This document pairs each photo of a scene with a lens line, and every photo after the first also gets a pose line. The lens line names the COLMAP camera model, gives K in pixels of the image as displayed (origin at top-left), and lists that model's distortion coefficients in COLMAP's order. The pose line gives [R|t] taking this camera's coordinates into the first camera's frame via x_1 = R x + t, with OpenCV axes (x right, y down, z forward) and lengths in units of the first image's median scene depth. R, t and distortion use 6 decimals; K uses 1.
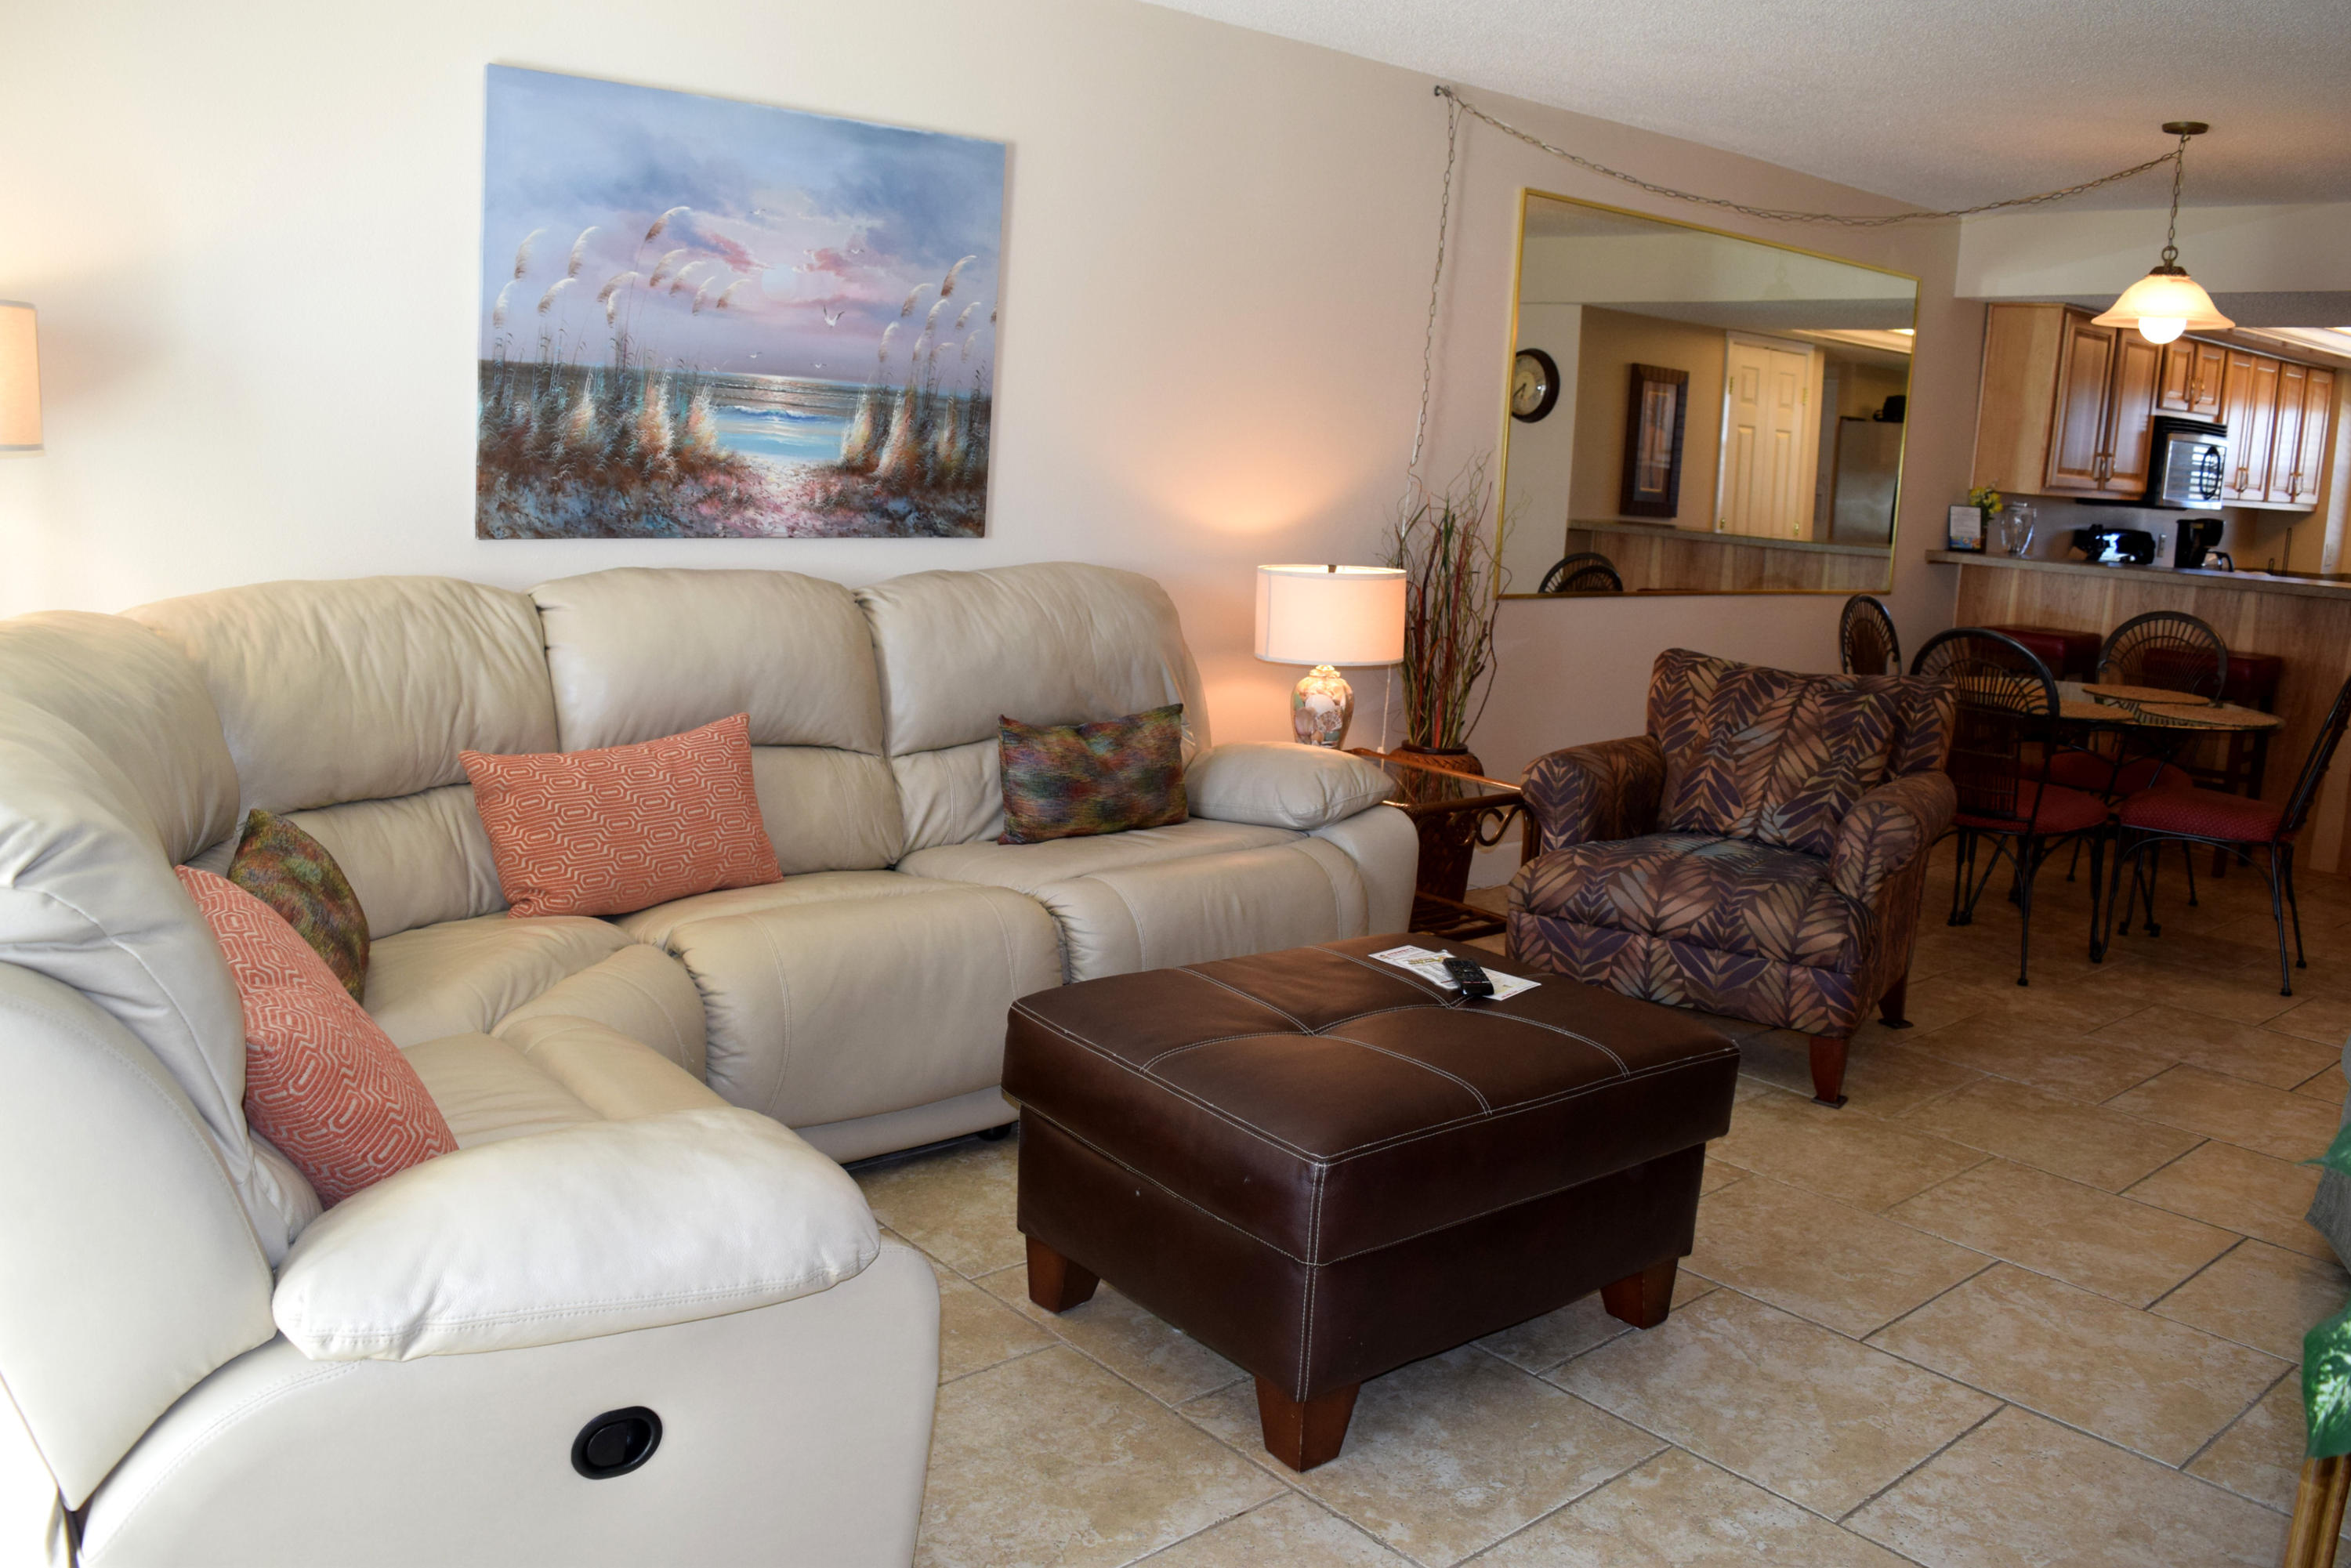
lens RADIAL K [[1860.8, 0, 1176.3], [0, 1860.8, 778.6], [0, 0, 1]] dist [-0.079719, 0.013905]
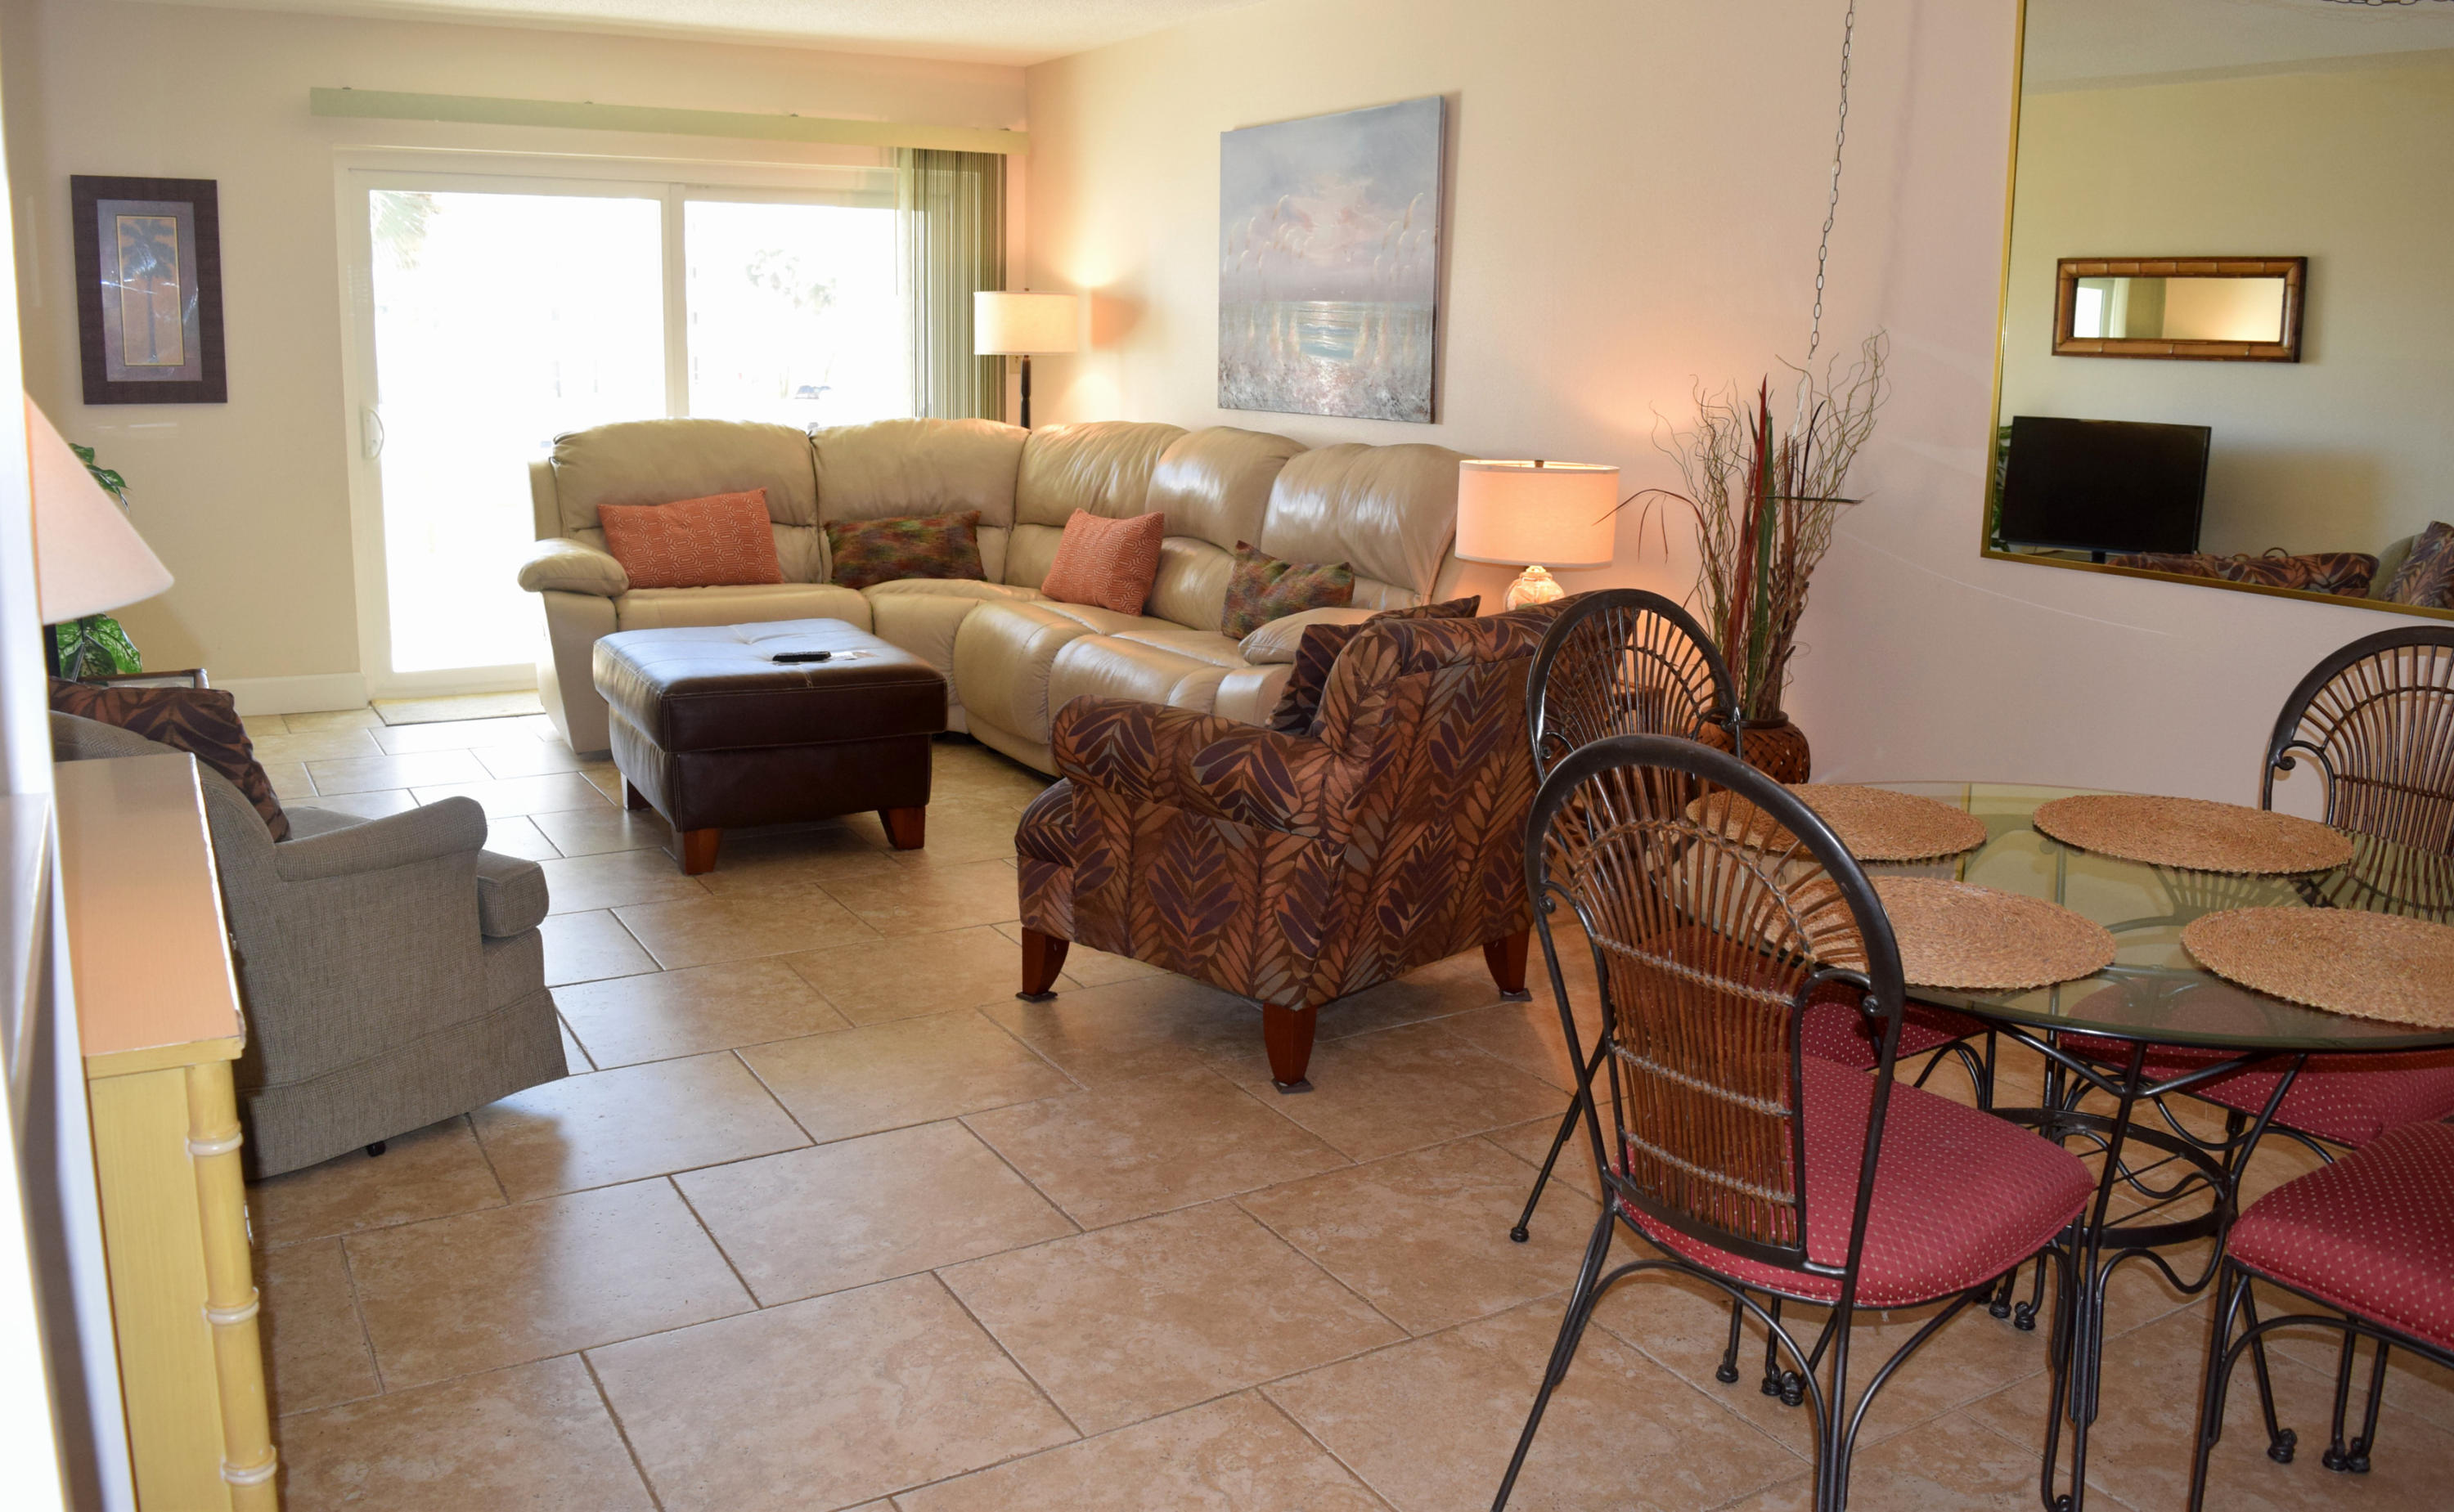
lens RADIAL K [[1944.8, 0, 1235.0], [0, 1944.8, 692.9], [0, 0, 1]] dist [-0.088071, 0.018019]
pose [[-0.177435, 0.124991, -0.976163, 1.272543], [-0.200390, 0.966533, 0.160182, -0.149461], [0.963515, 0.224035, -0.146450, 1.202782]]
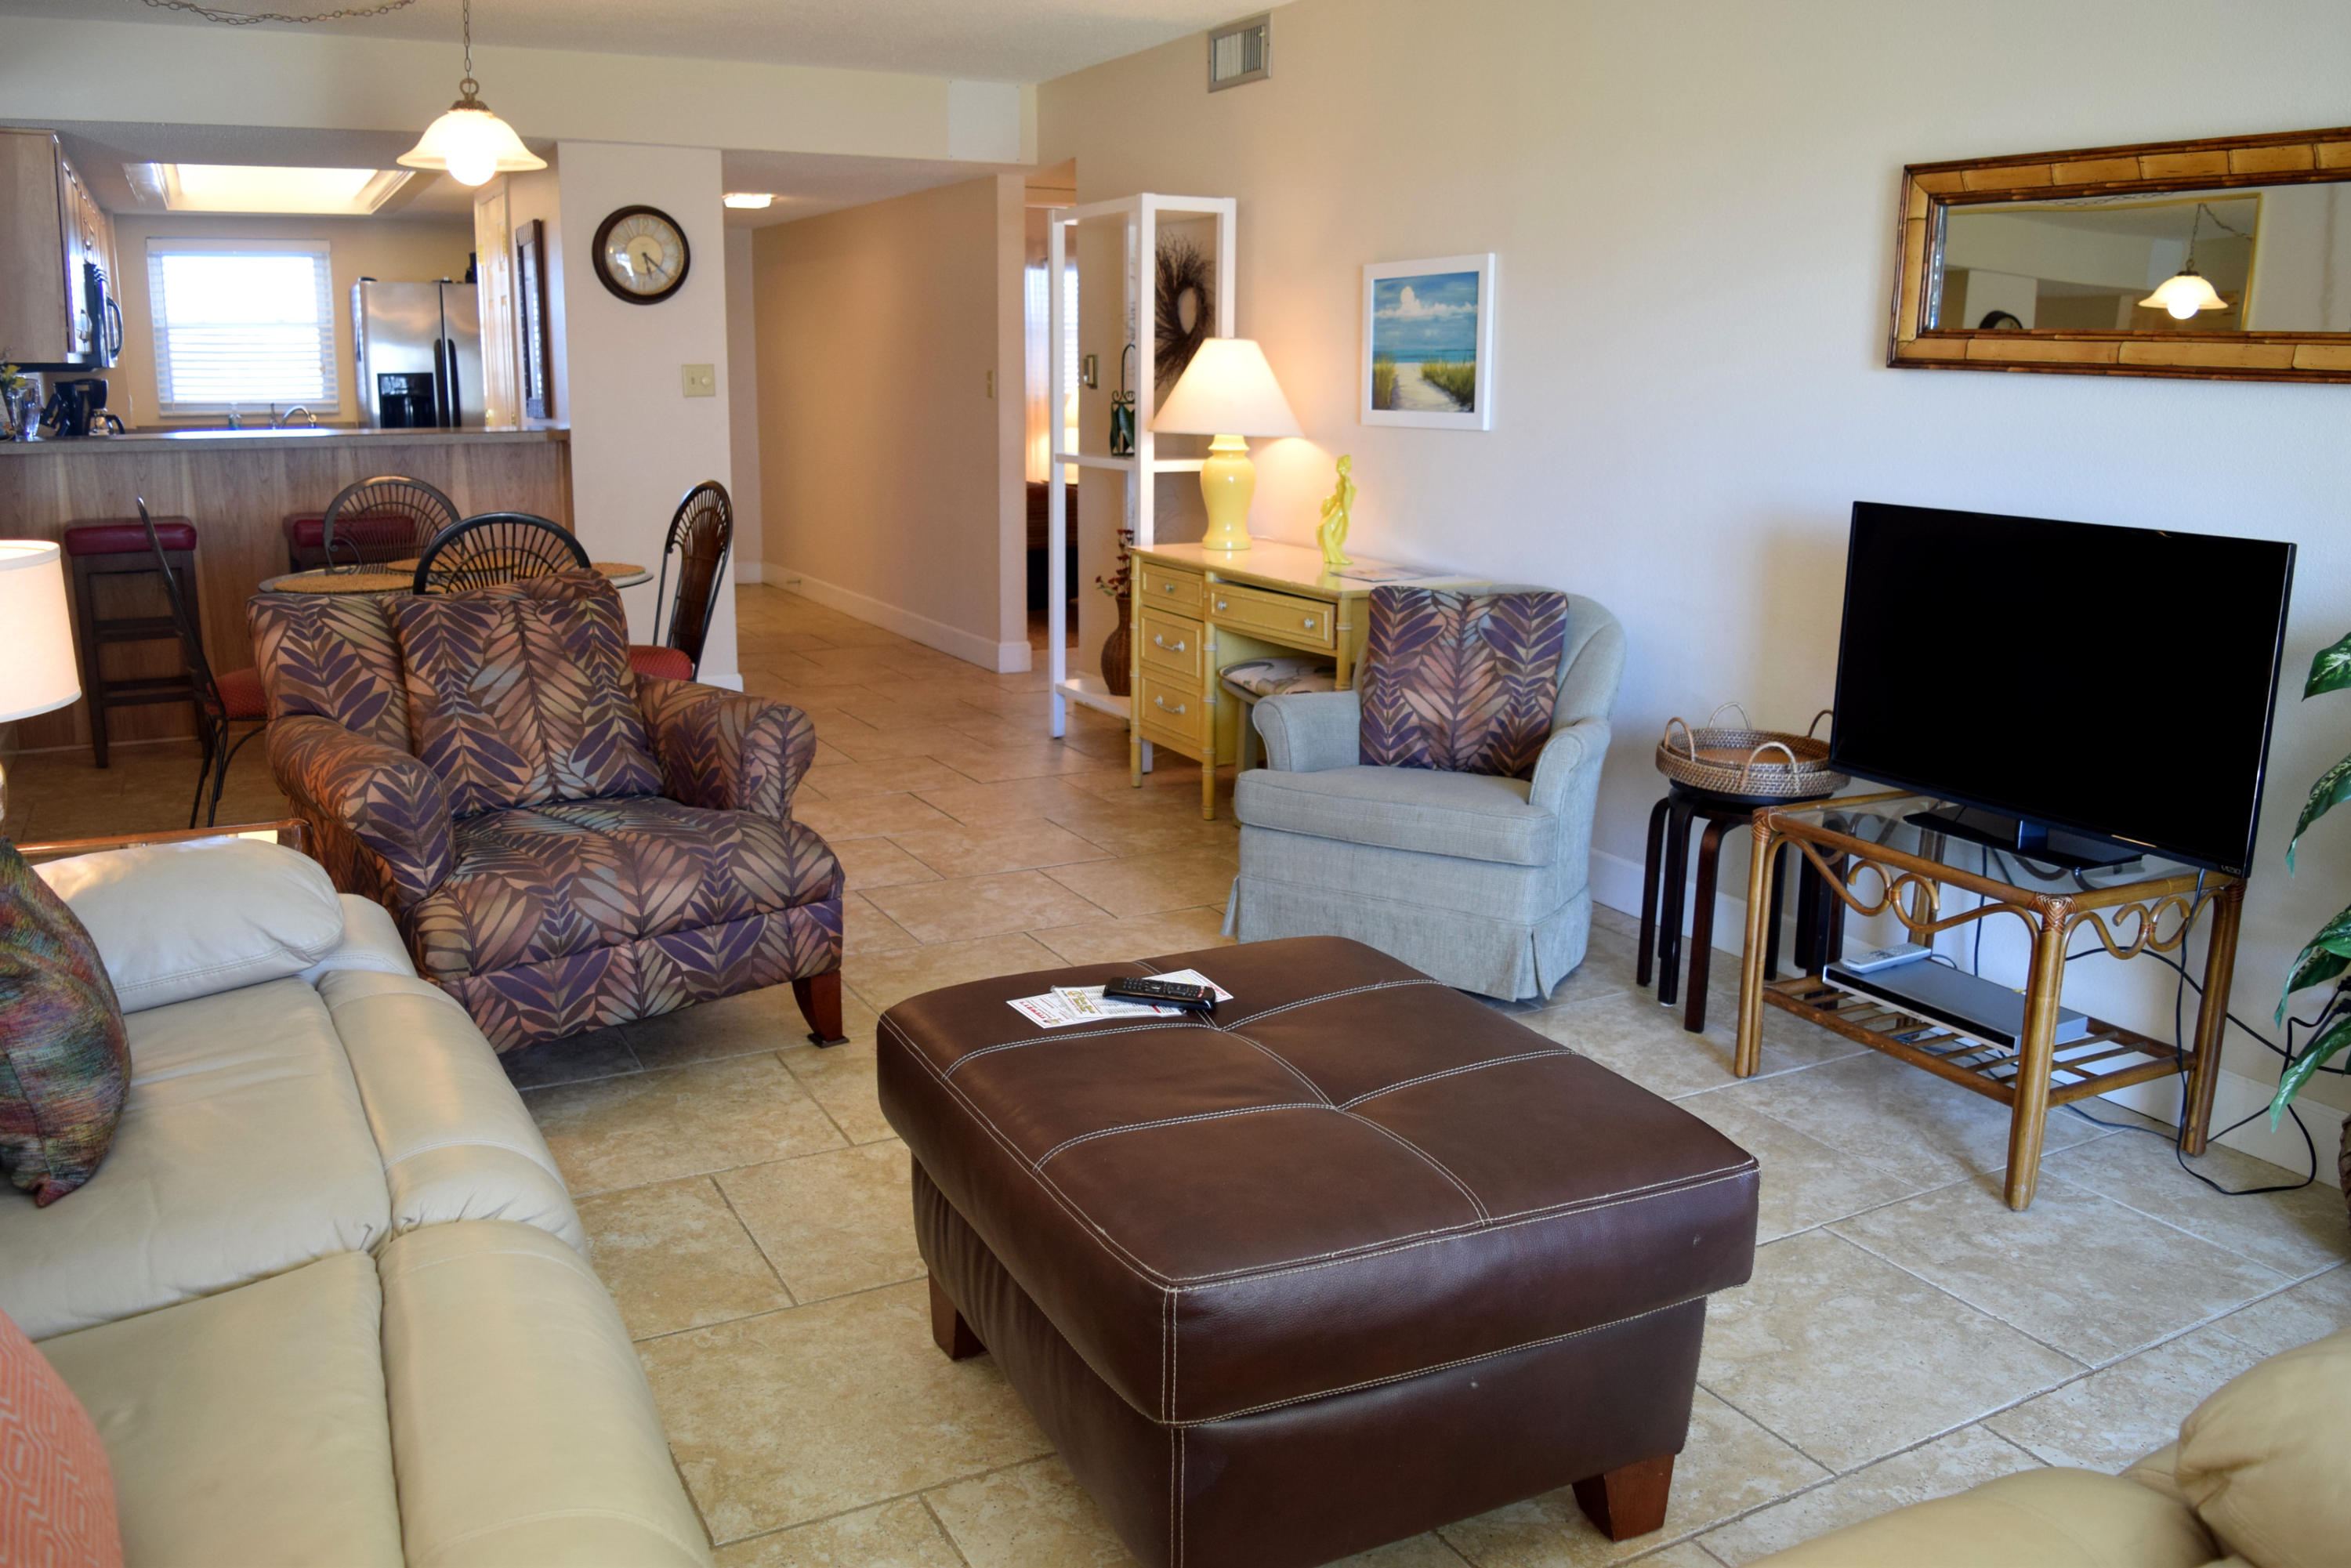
lens RADIAL K [[1860.8, 0, 1175.1], [0, 1860.8, 772.1], [0, 0, 1]] dist [-0.079719, 0.013905]
pose [[0.226247, -0.254221, 0.940311, -0.408546], [0.175556, 0.960176, 0.217352, -0.113429], [-0.958119, 0.115902, 0.261867, 0.551900]]
